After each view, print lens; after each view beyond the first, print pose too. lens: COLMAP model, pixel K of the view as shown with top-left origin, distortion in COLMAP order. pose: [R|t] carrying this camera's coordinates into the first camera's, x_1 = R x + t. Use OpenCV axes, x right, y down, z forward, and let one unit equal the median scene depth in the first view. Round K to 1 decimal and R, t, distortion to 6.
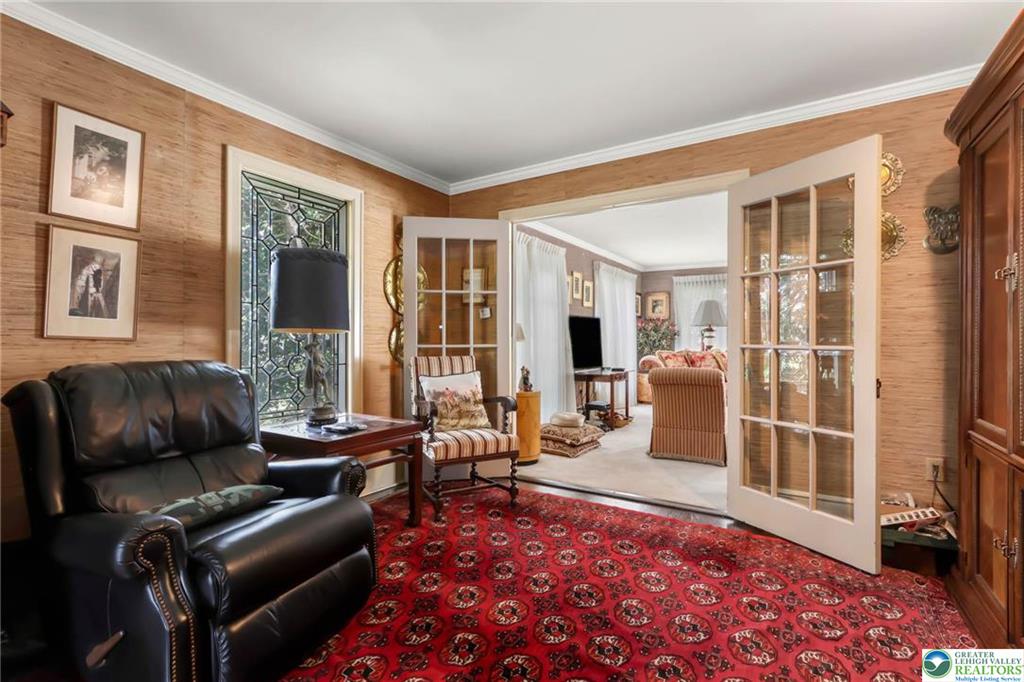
lens RADIAL K [[478.2, 0, 514.9], [0, 478.2, 340.5], [0, 0, 1]] dist [-0.001212, 0.001943]
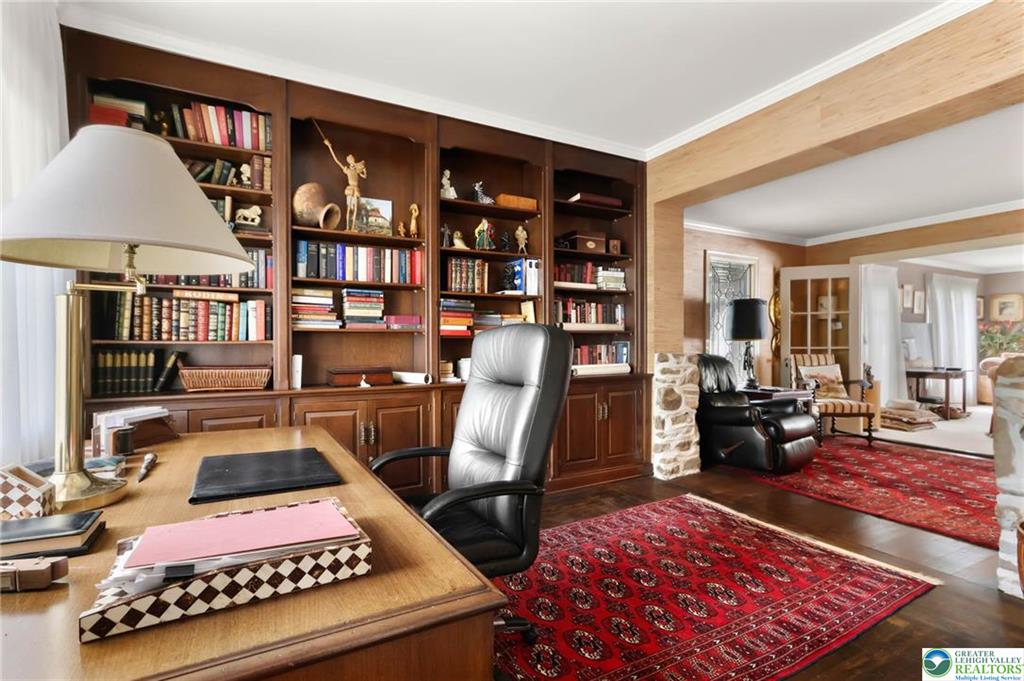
lens RADIAL K [[478.2, 0, 503.3], [0, 478.2, 343.7], [0, 0, 1]] dist [-0.001212, 0.001943]
pose [[0.860835, 0.005393, -0.508856, -0.176920], [-0.000516, 0.999953, 0.009724, -0.014068], [0.508884, -0.008108, 0.860797, -0.723508]]
